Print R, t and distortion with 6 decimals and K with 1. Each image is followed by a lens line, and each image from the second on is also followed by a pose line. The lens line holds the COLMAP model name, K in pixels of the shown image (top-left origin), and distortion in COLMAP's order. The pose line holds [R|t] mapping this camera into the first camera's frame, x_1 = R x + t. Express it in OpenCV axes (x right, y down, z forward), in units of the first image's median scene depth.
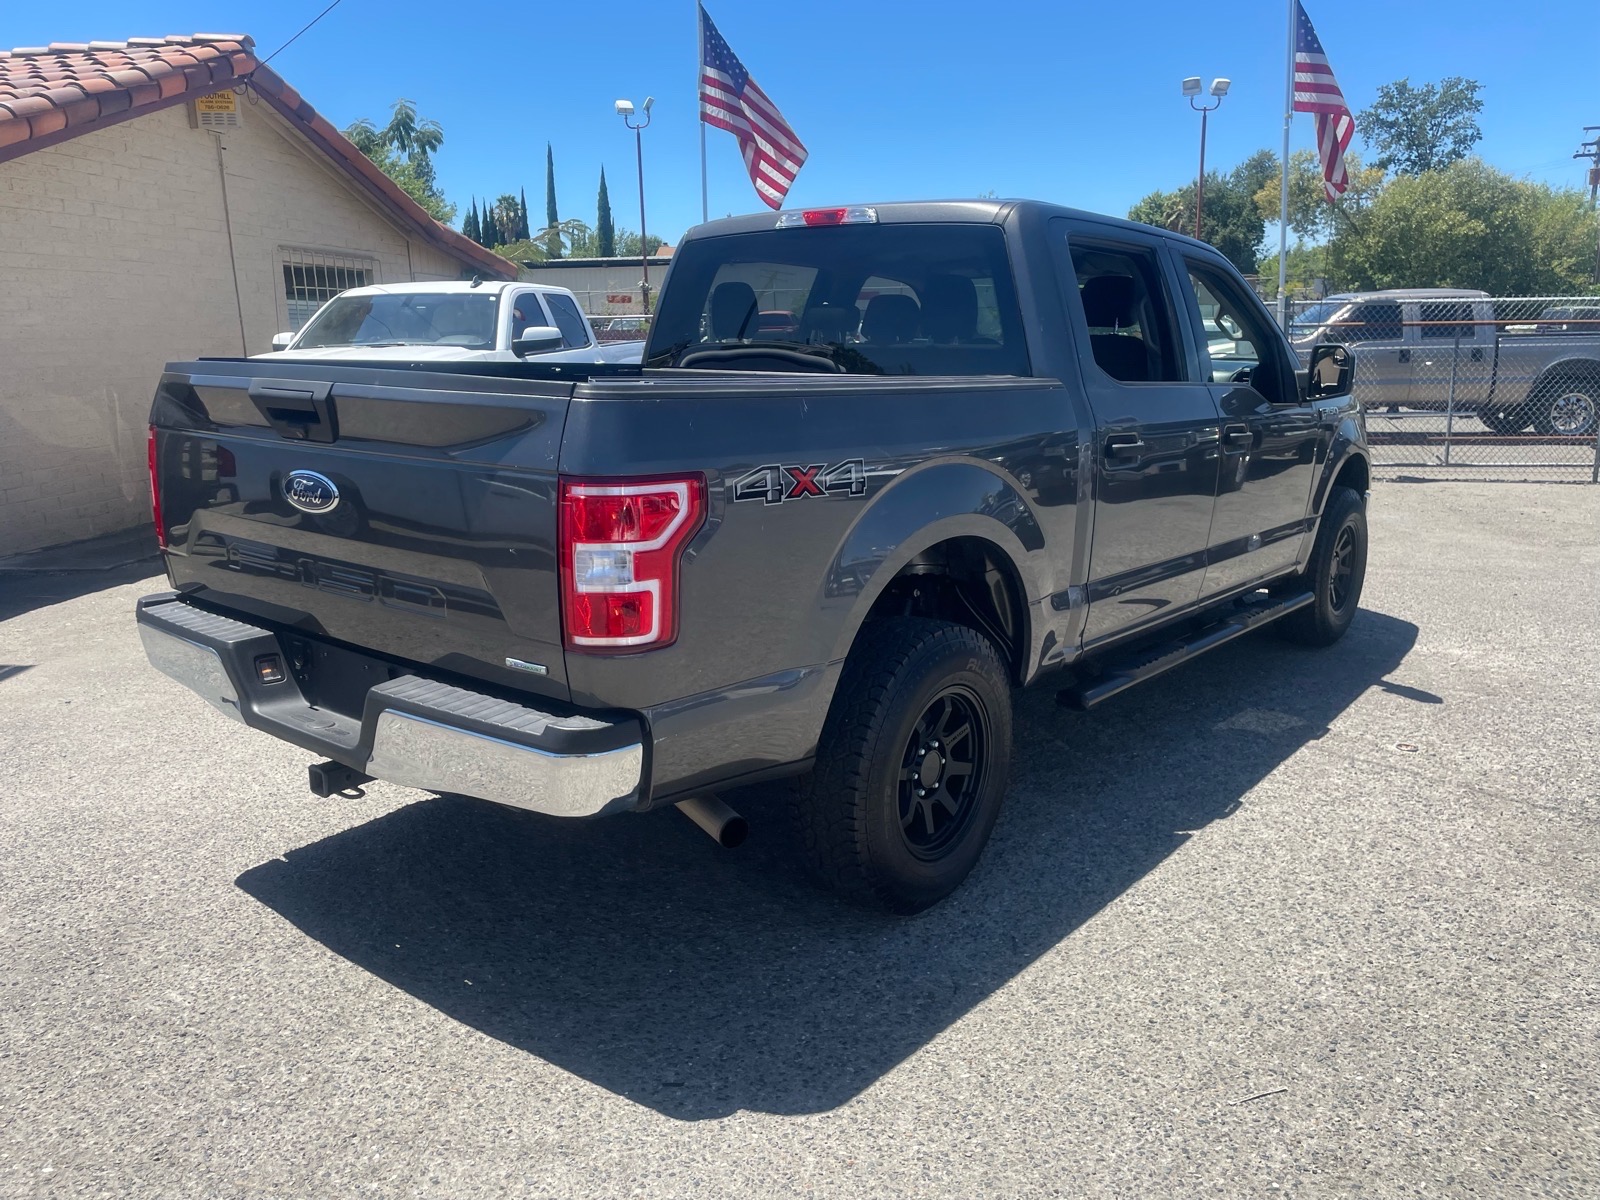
lens RADIAL K [[1167.0, 0, 835.7], [0, 1167.0, 599.3], [0, 0, 1]] dist [0.076651, -0.091286]
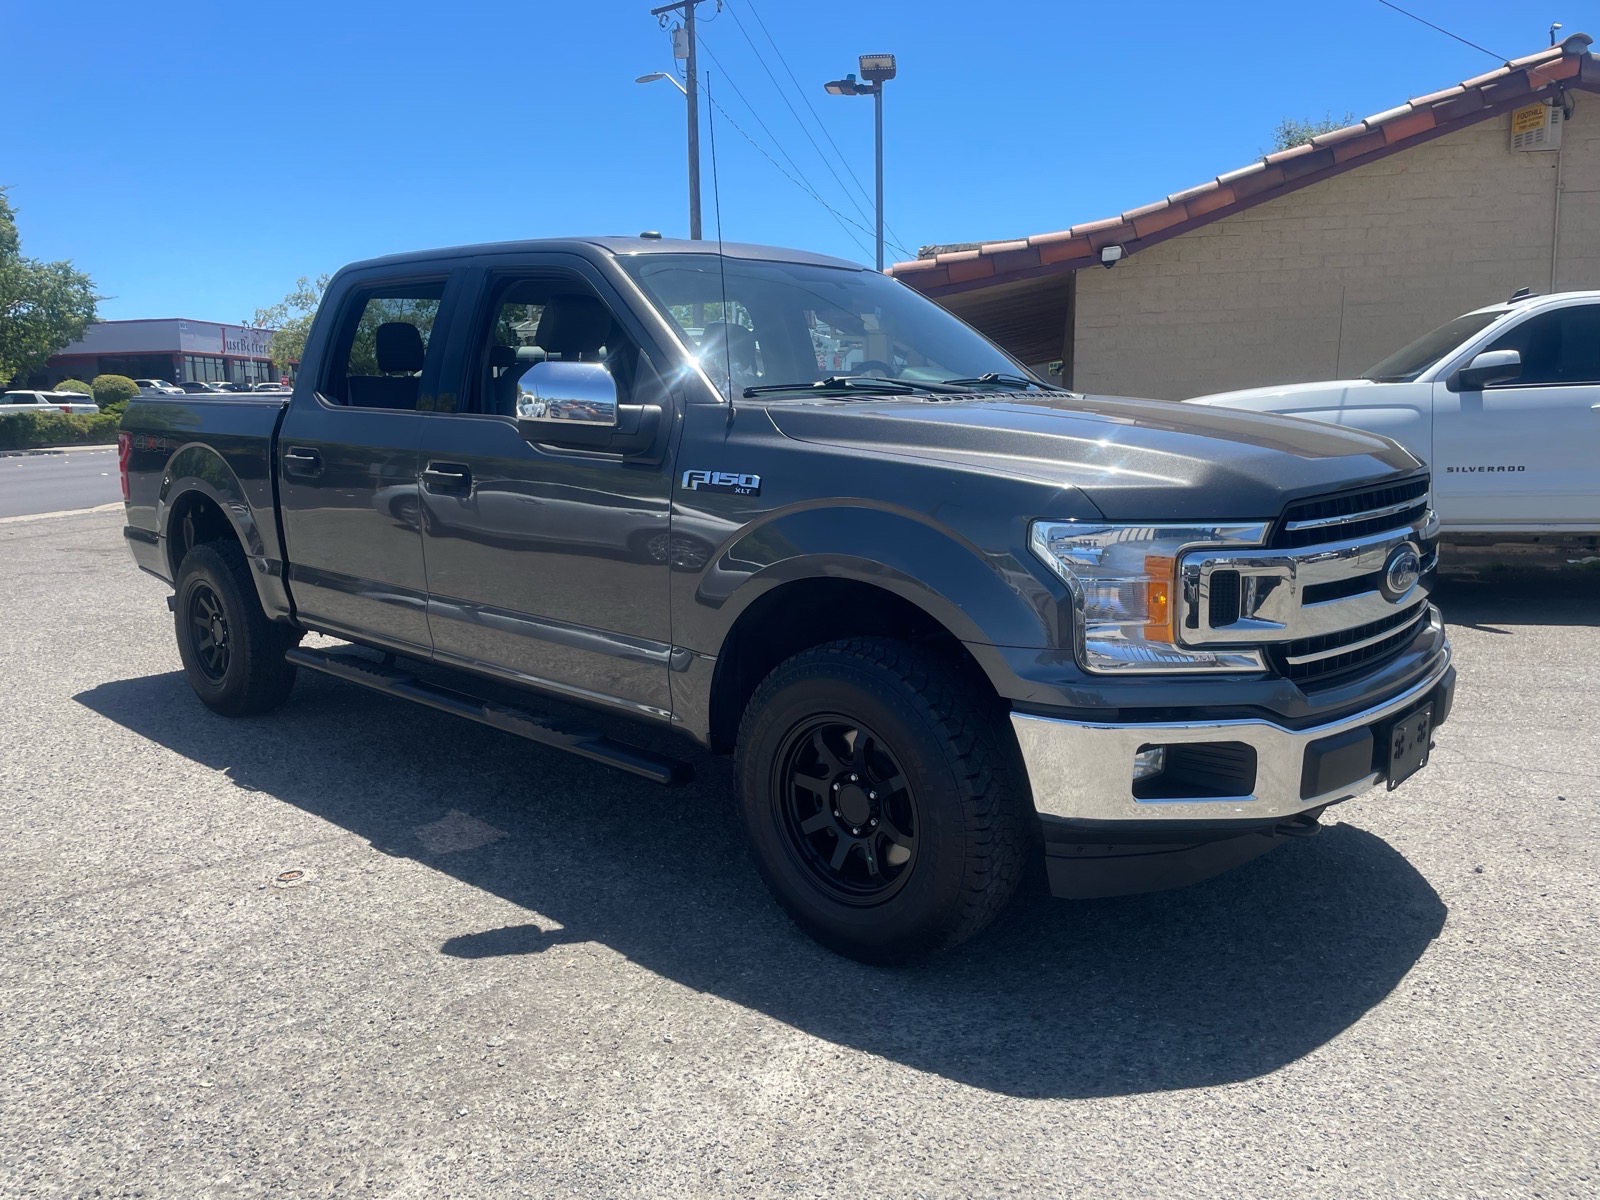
lens RADIAL K [[1237.6, 0, 800.0], [0, 1237.6, 600.0], [0, 0, 1]] dist [0.066214, -0.091332]
pose [[-0.082583, 0.155600, -0.984362, 0.908119], [-0.201217, 0.964790, 0.169387, -0.188629], [0.976059, 0.212059, -0.048366, 0.975475]]
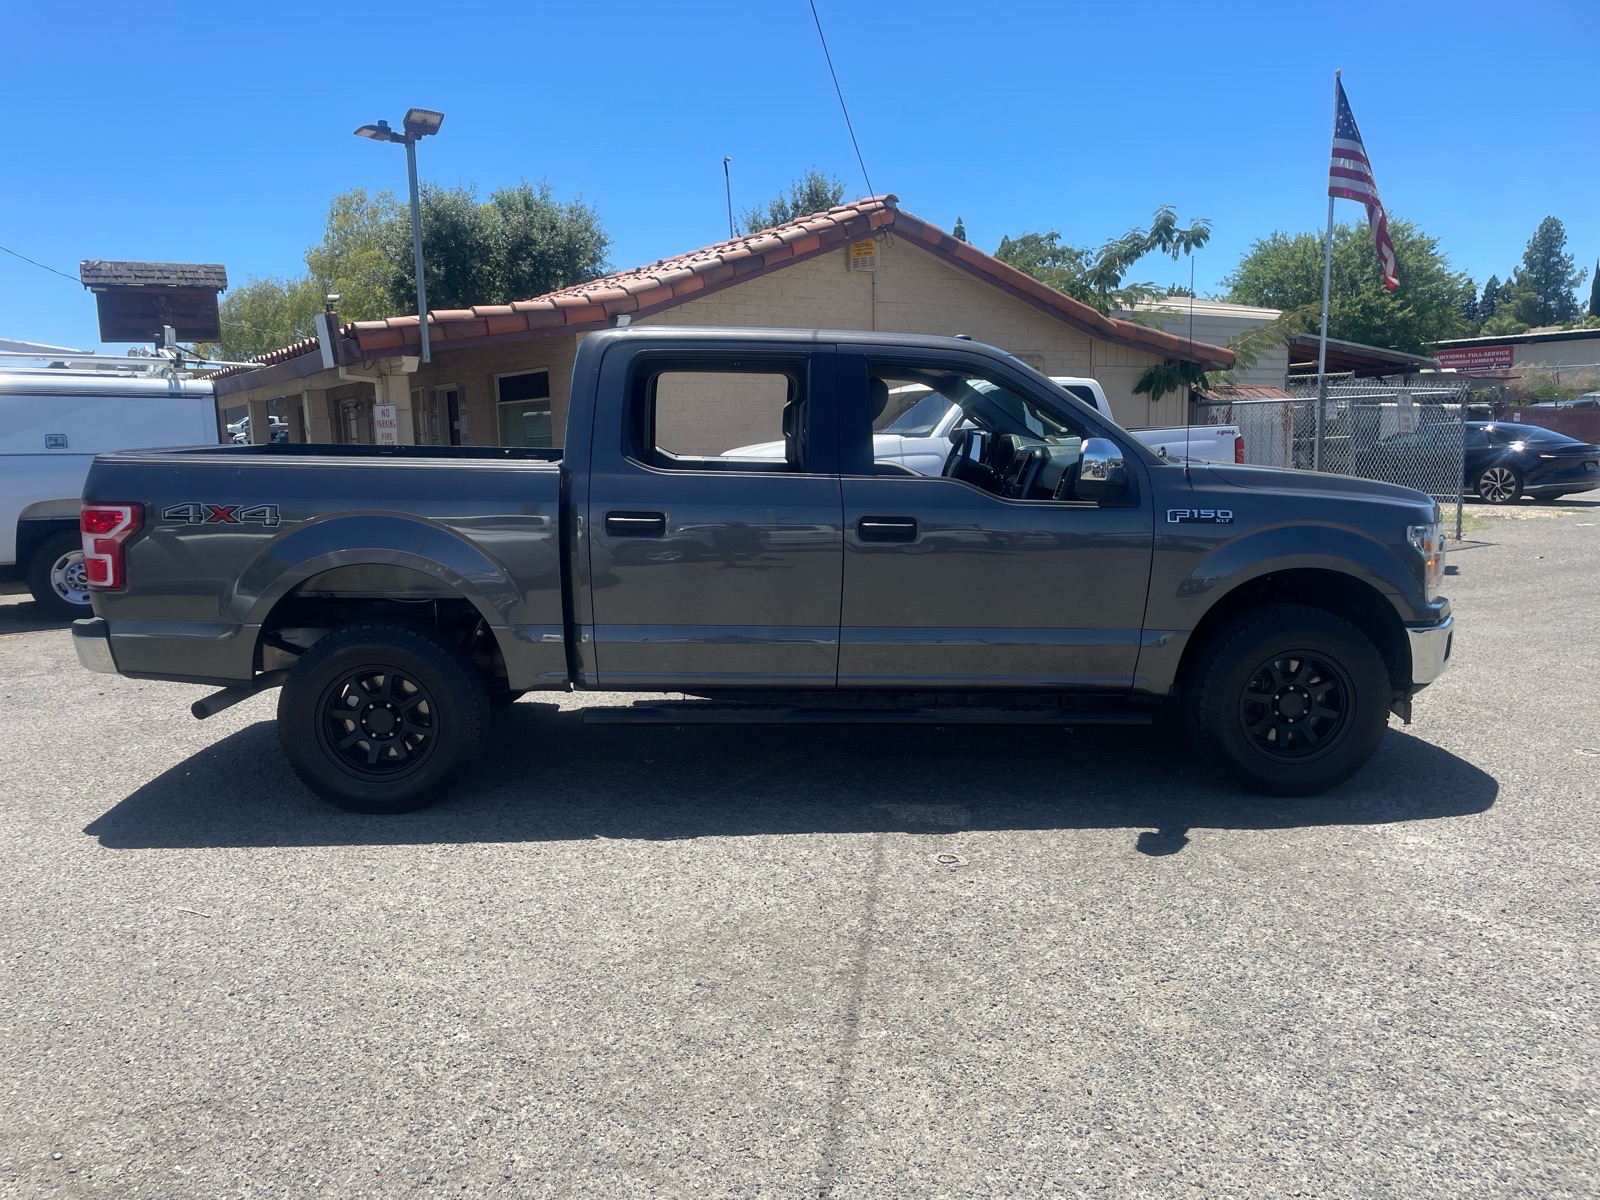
lens RADIAL K [[1217.3, 0, 826.9], [0, 1217.3, 597.1], [0, 0, 1]] dist [0.071948, -0.105849]
pose [[0.668206, 0.098292, -0.737455, 0.818016], [-0.153026, 0.988198, -0.006943, -0.043445], [0.728069, 0.117489, 0.675361, 0.180422]]
